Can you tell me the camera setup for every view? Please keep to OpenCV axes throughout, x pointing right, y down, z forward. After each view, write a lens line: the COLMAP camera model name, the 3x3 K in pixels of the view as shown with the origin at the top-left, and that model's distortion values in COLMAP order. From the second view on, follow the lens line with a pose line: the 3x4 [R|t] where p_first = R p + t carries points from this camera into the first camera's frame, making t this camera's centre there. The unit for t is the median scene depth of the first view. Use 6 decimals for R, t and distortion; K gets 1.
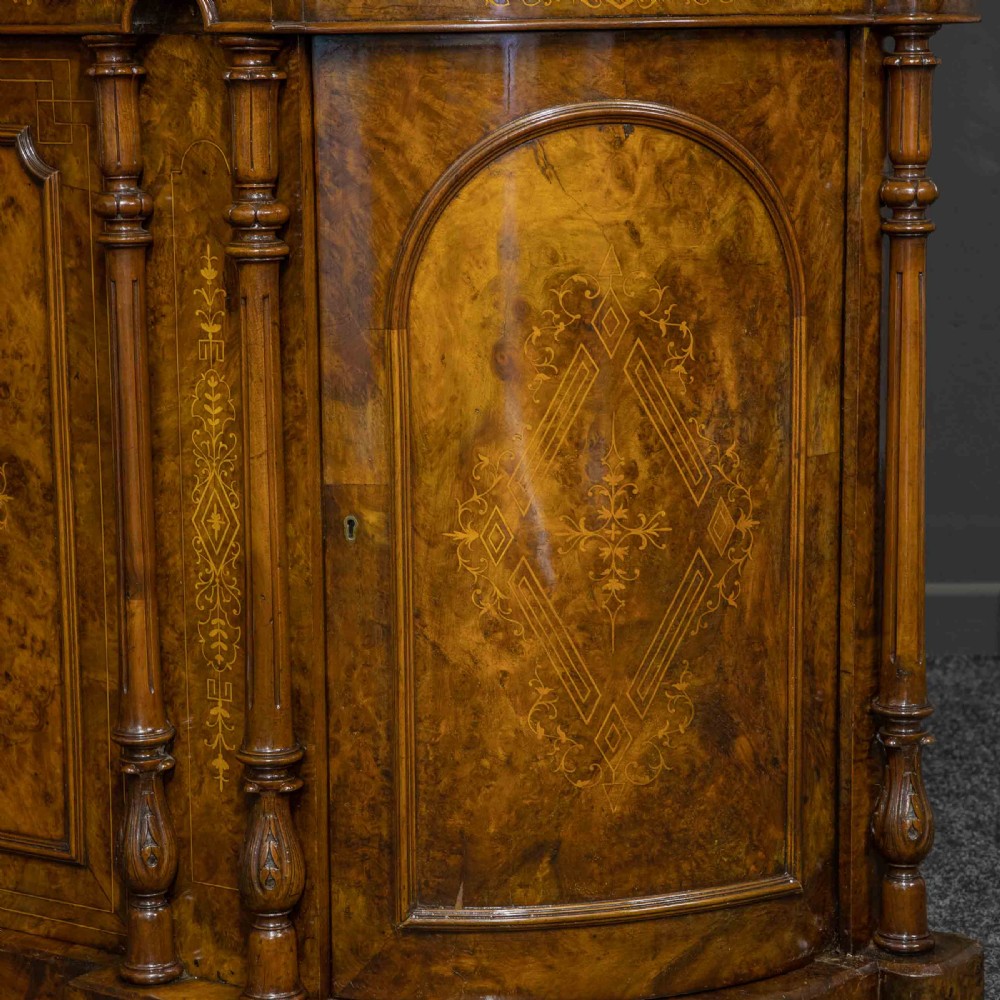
lens RADIAL K [[2766.3, 0, 457.3], [0, 2766.3, 501.5], [0, 0, 1]] dist [0.196297, 0.000000]
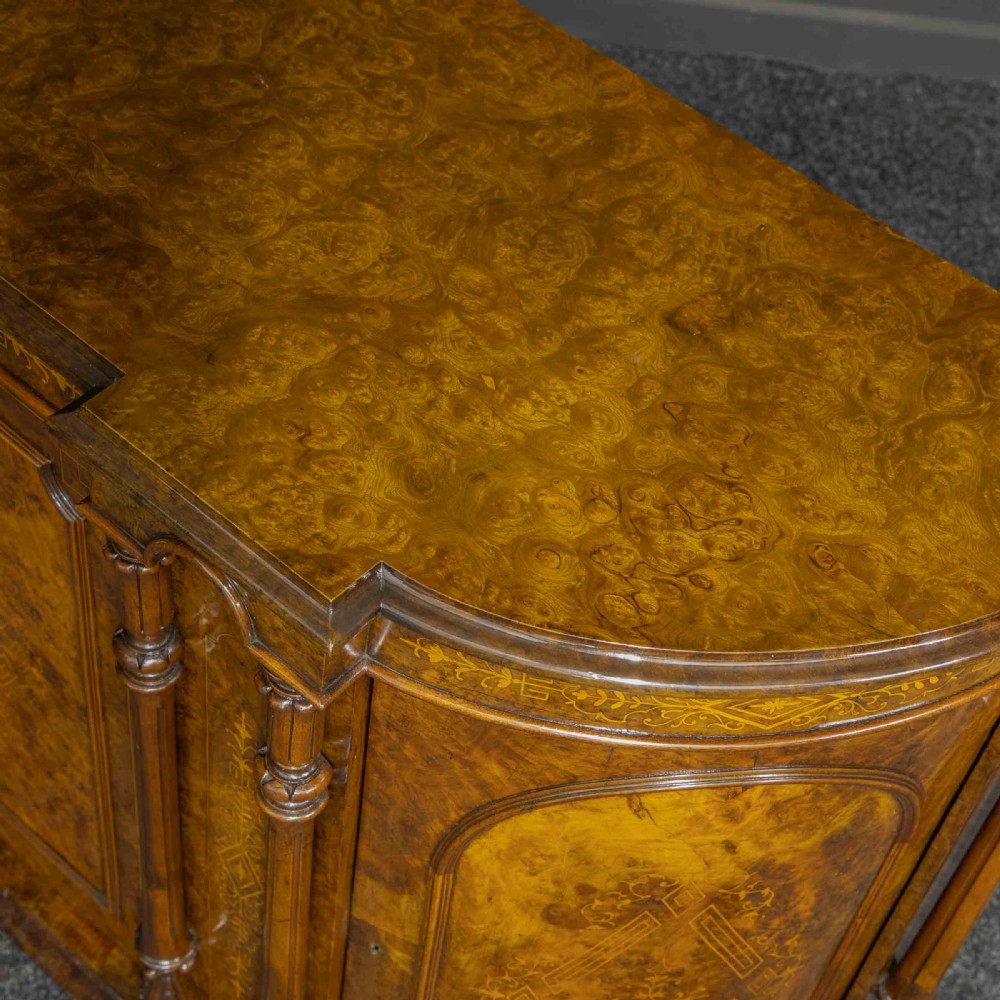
lens RADIAL K [[1914.1, 0, 483.9], [0, 1914.1, 466.4], [0, 0, 1]] dist [0.057095, 0.000000]
pose [[0.988306, 0.151264, 0.019231, -0.038853], [-0.128285, 0.756662, 0.641097, -0.535288], [0.082423, -0.636067, 0.767219, 0.594494]]
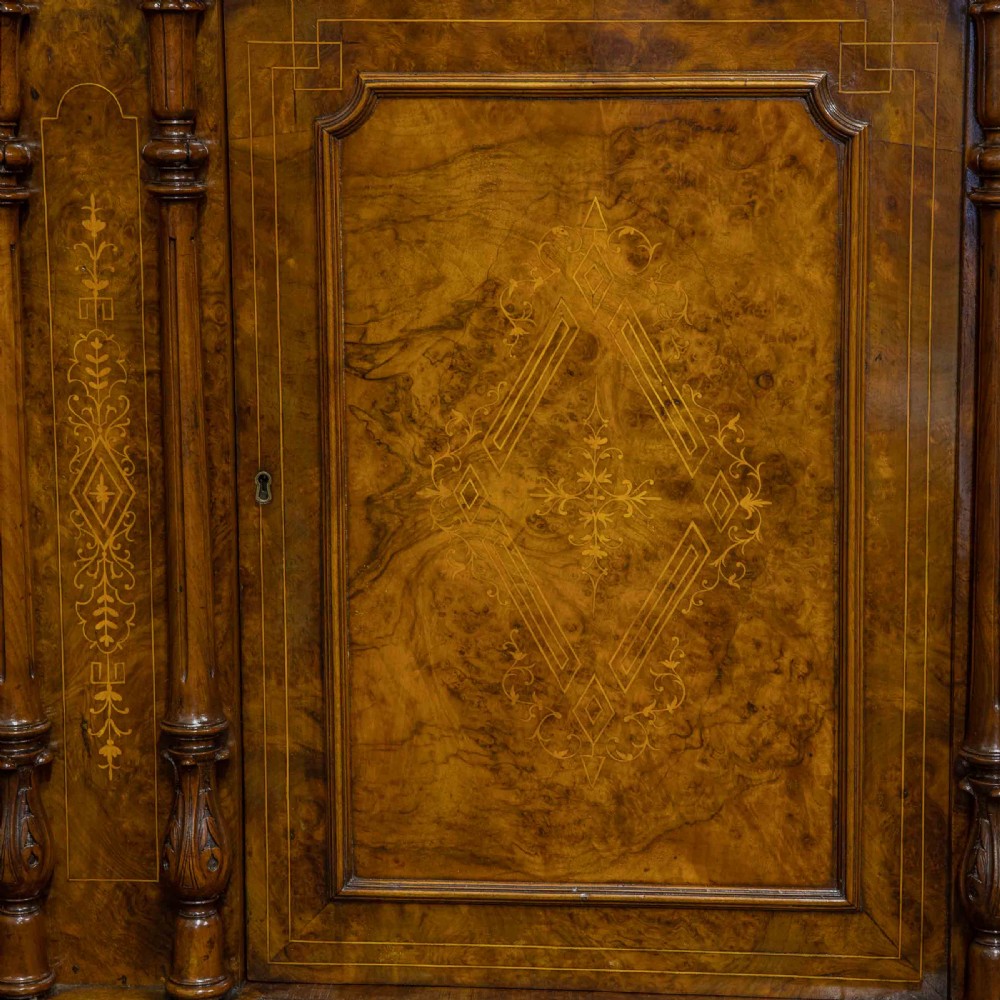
lens RADIAL K [[2678.2, 0, 560.1], [0, 2678.2, 492.9], [0, 0, 1]] dist [0.176245, 0.000000]
pose [[0.868829, -0.081416, 0.488373, -0.672666], [0.075454, 0.996638, 0.031913, -0.038755], [-0.489330, 0.009123, 0.872051, 0.320350]]
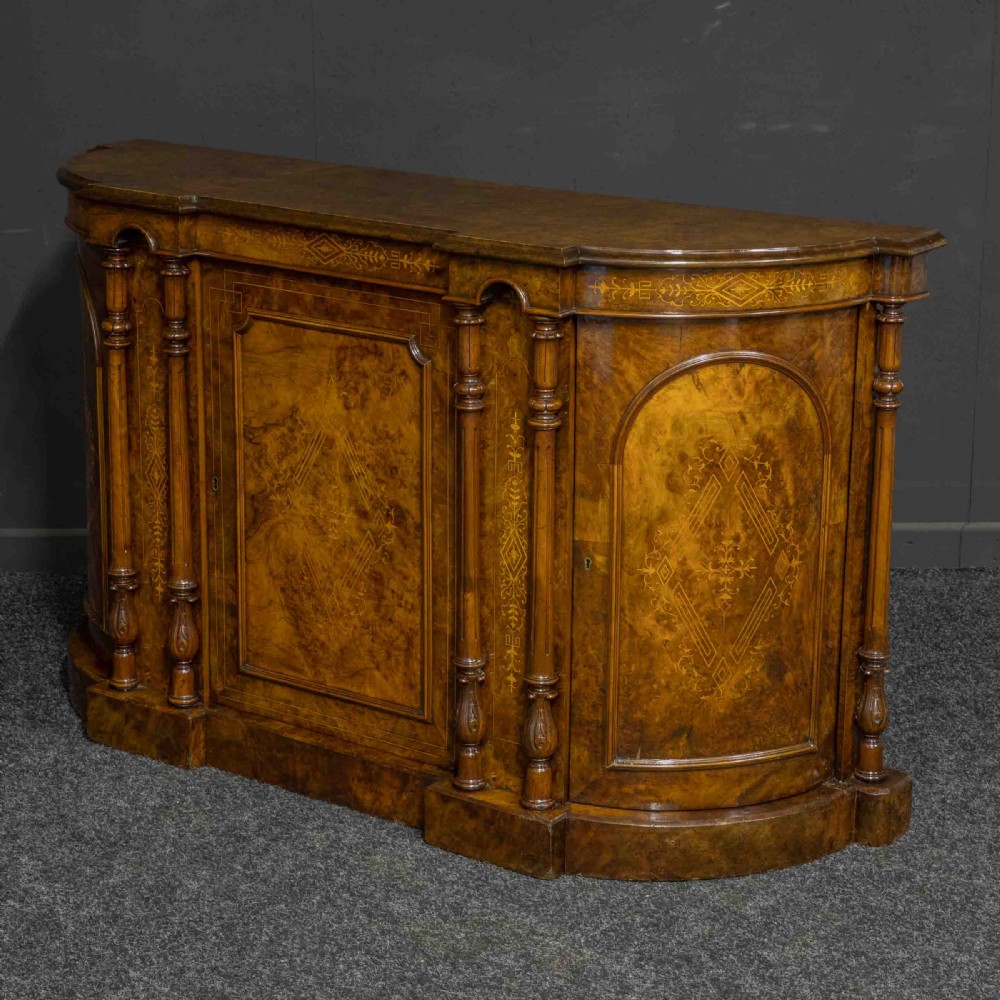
lens RADIAL K [[2350.8, 0, 506.5], [0, 2350.8, 481.6], [0, 0, 1]] dist [0.144156, 0.000000]
pose [[0.999753, 0.022213, 0.001111, -0.095981], [-0.022205, 0.994044, 0.106696, -0.214491], [0.001266, -0.106694, 0.994291, -0.591782]]
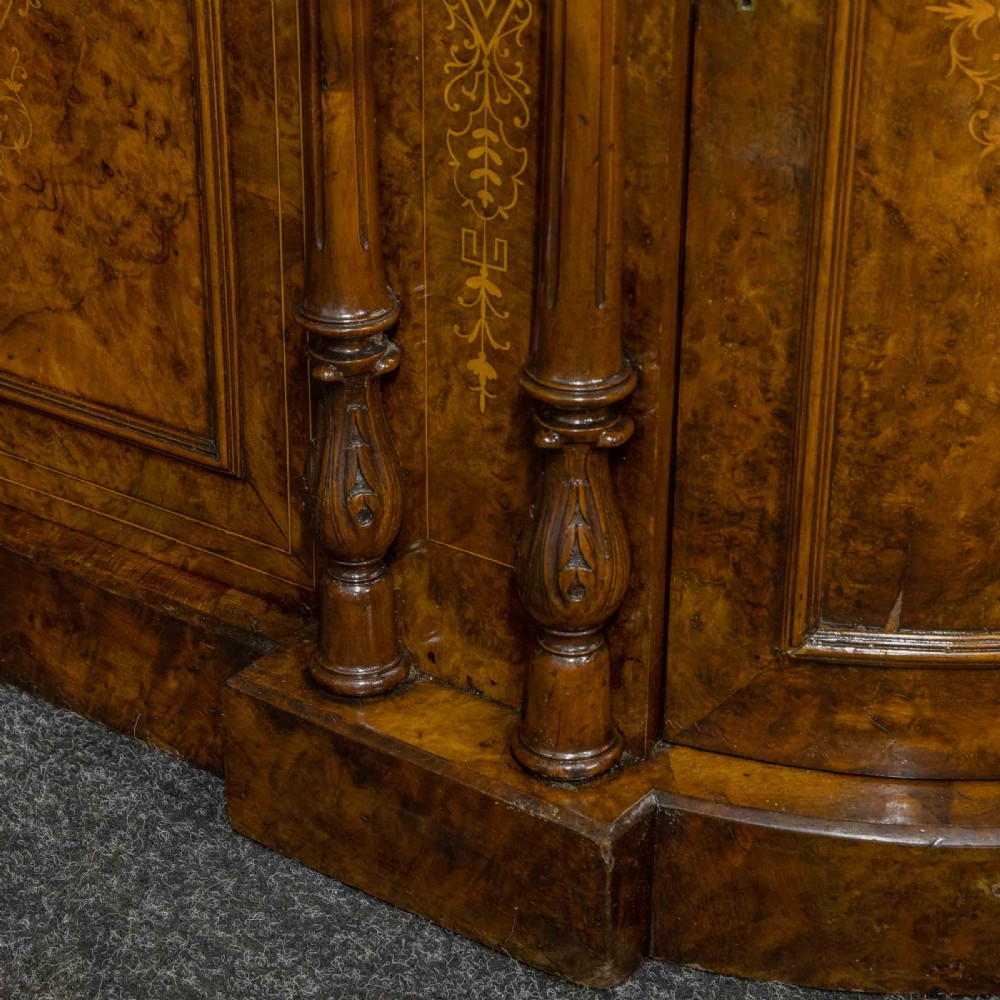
lens RADIAL K [[2678.2, 0, 486.8], [0, 2678.2, 471.3], [0, 0, 1]] dist [0.176245, 0.000000]
pose [[0.999860, 0.015596, 0.006054, -0.089504], [-0.016712, 0.947820, 0.318367, -0.066403], [-0.000773, -0.318423, 0.947948, 0.468173]]
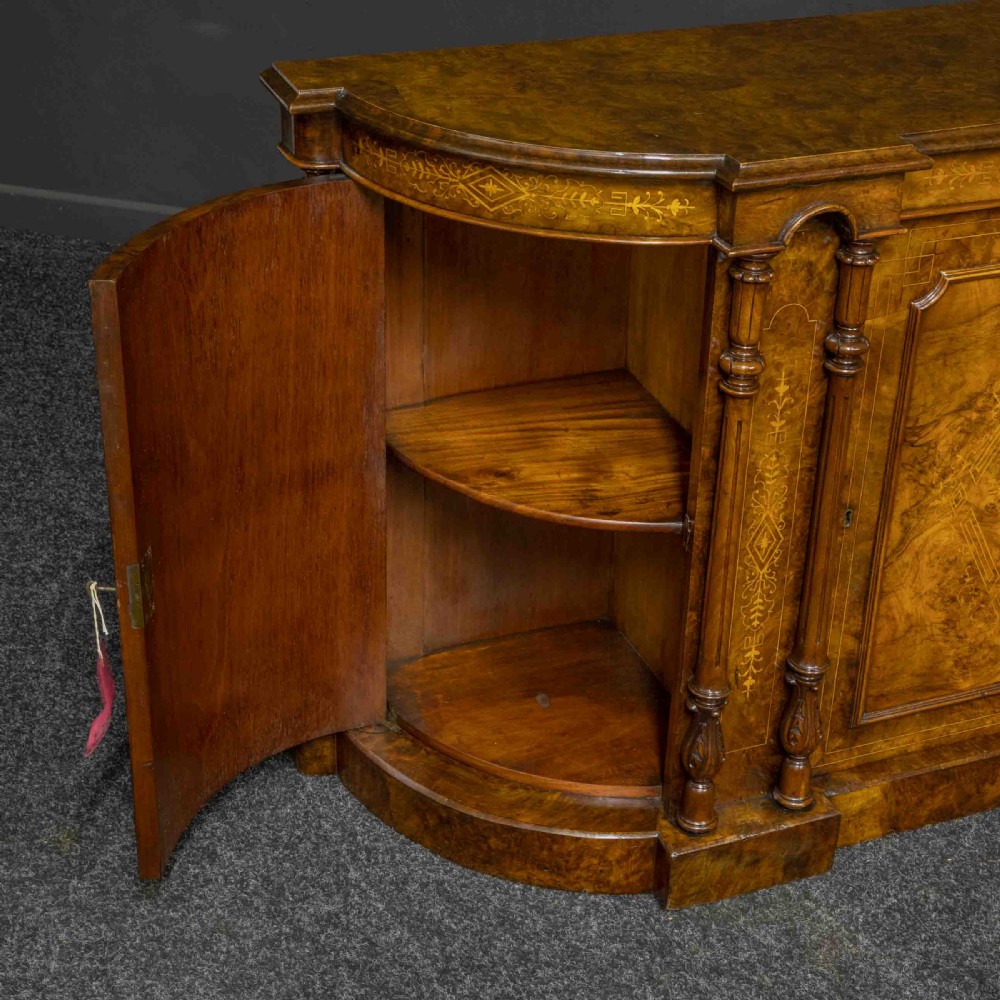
lens RADIAL K [[1839.5, 0, 492.3], [0, 1839.5, 503.2], [0, 0, 1]] dist [0.056531, 0.000000]
pose [[0.556670, -0.392495, 0.732165, -1.150962], [0.107866, 0.908037, 0.404764, -0.452747], [-0.823701, -0.146345, 0.547814, 0.780543]]
